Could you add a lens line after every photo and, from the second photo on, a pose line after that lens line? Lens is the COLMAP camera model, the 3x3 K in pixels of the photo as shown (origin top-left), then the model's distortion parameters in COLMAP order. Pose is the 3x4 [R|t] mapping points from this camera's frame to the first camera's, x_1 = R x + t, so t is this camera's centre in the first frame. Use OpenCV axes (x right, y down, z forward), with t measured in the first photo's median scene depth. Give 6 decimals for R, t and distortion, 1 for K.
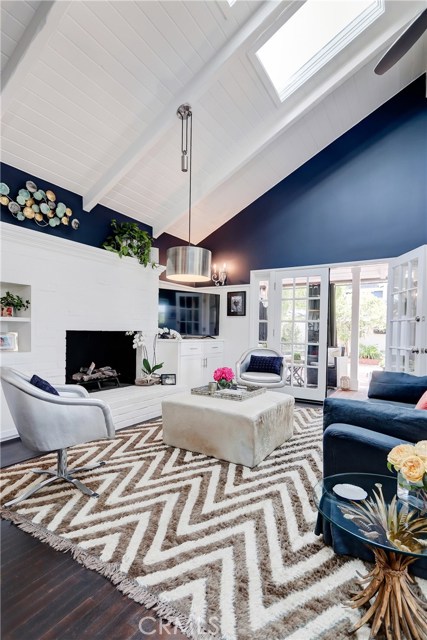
lens RADIAL K [[313.9, 0, 219.0], [0, 313.9, 343.3], [0, 0, 1]] dist [-0.001395, -0.000238]
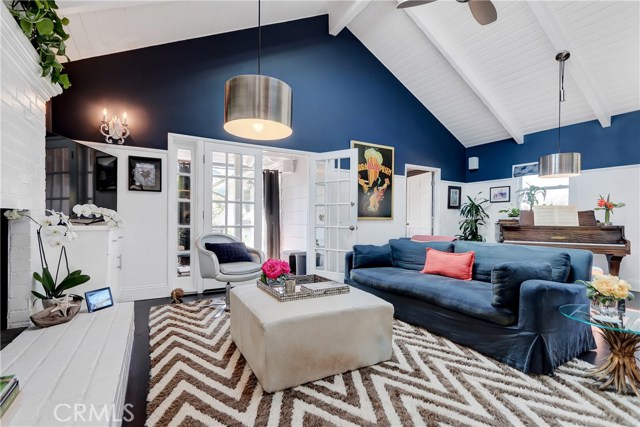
lens RADIAL K [[292.6, 0, 312.5], [0, 292.6, 222.4], [0, 0, 1]] dist [0.000405, -0.003329]
pose [[0.504160, -0.021787, 0.863335, -0.513985], [0.032958, 0.999439, 0.005975, -0.012262], [-0.862981, 0.025441, 0.504595, 0.524162]]
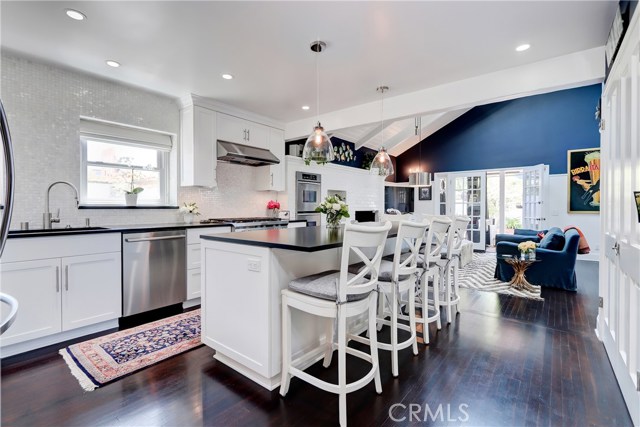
lens RADIAL K [[292.6, 0, 319.0], [0, 292.6, 213.3], [0, 0, 1]] dist [0.000405, -0.003329]
pose [[0.990411, -0.013147, -0.137525, -0.450241], [0.010658, 0.999766, -0.018823, 0.008018], [0.137741, 0.017177, 0.990319, -0.948083]]
